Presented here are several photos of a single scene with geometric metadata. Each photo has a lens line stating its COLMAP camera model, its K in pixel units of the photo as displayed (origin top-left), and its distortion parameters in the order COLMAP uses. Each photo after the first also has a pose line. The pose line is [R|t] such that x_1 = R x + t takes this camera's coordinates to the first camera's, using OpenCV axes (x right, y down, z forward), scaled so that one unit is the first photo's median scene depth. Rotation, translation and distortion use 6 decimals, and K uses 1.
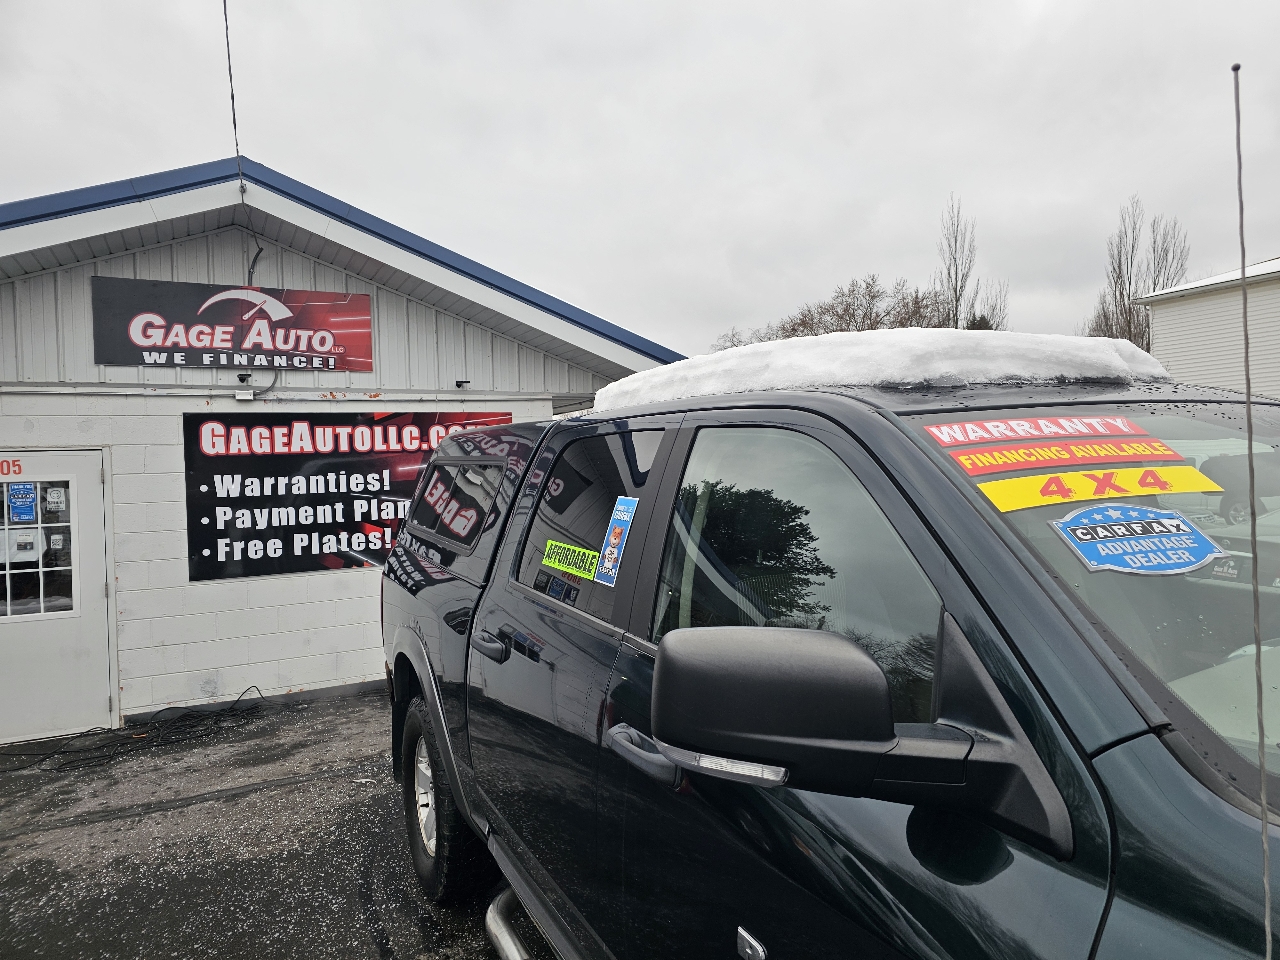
lens RADIAL K [[851.0, 0, 649.8], [0, 851.0, 478.4], [0, 0, 1]] dist [0.062721, -0.047482]
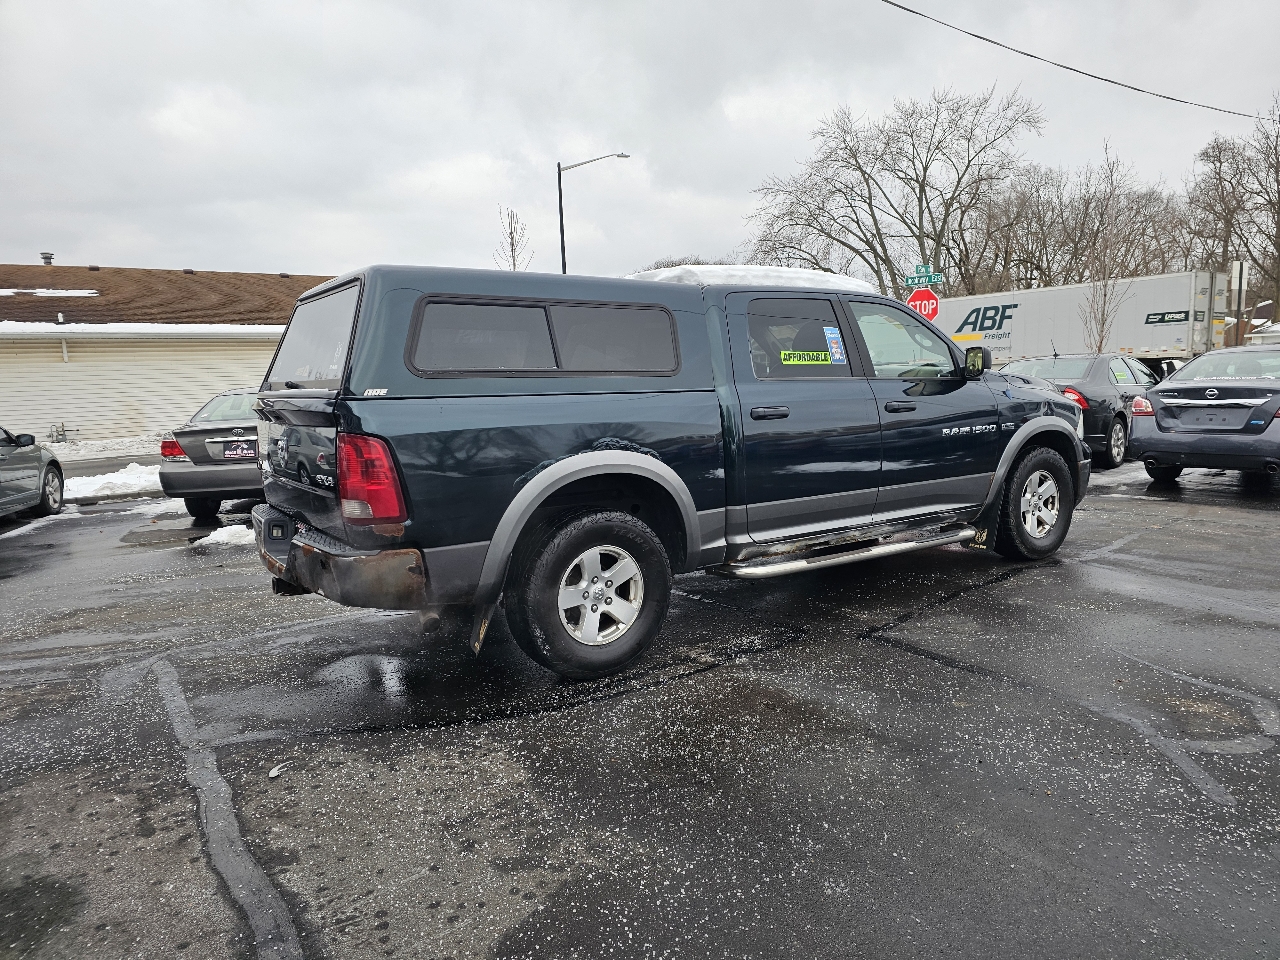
lens RADIAL K [[843.3, 0, 654.7], [0, 843.3, 476.8], [0, 0, 1]] dist [0.067543, -0.054913]
pose [[-0.132210, -0.084745, 0.987592, -0.752689], [0.055992, 0.994109, 0.092800, 0.061858], [-0.989639, 0.067567, -0.126686, 0.588329]]
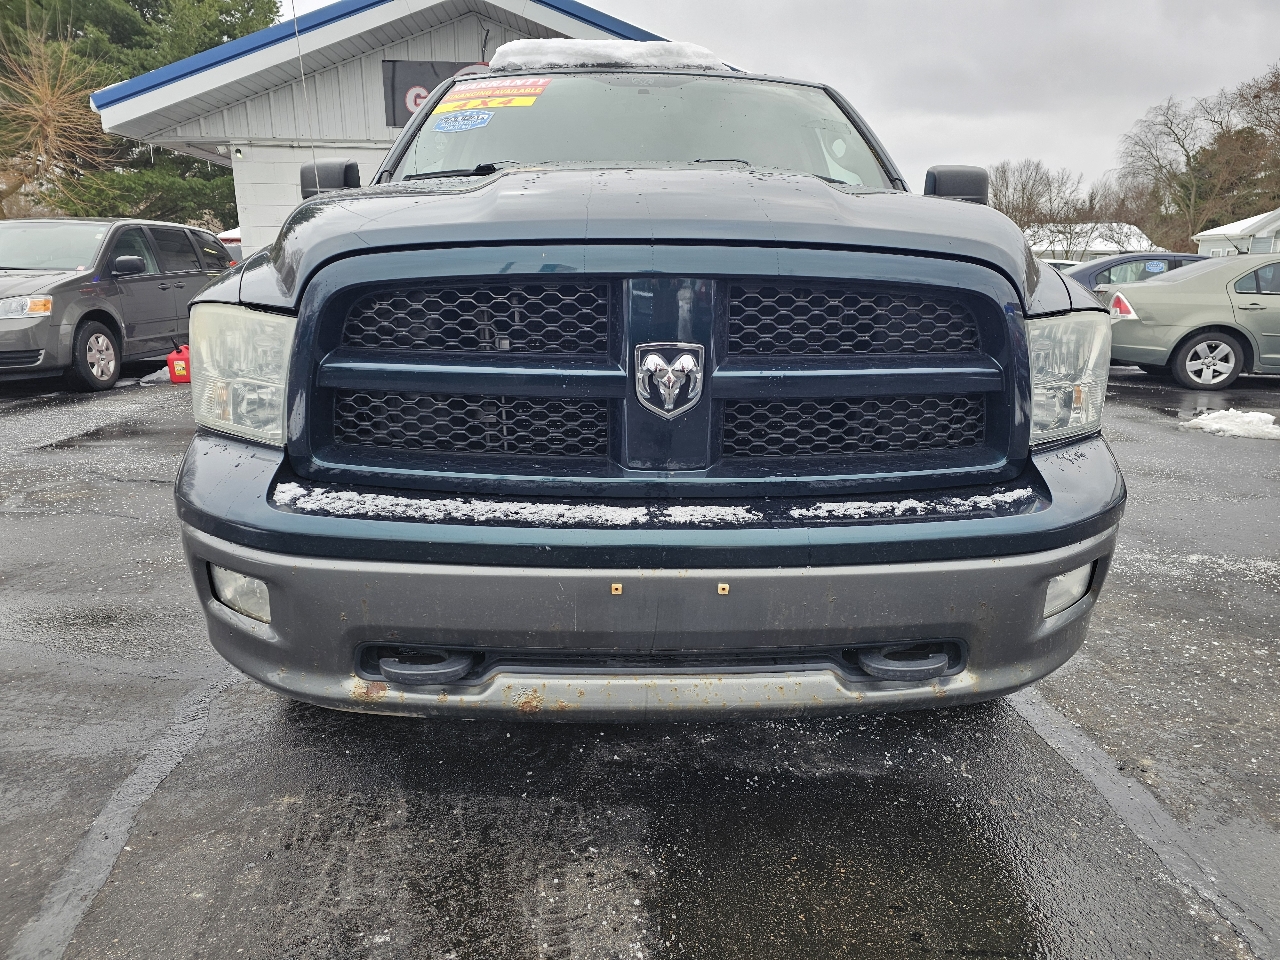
lens RADIAL K [[851.0, 0, 656.9], [0, 851.0, 498.7], [0, 0, 1]] dist [0.054845, -0.039307]
pose [[0.909615, 0.140185, -0.391086, 0.395505], [-0.041161, 0.967129, 0.250933, 0.084582], [0.413407, -0.212155, 0.885485, -0.211202]]
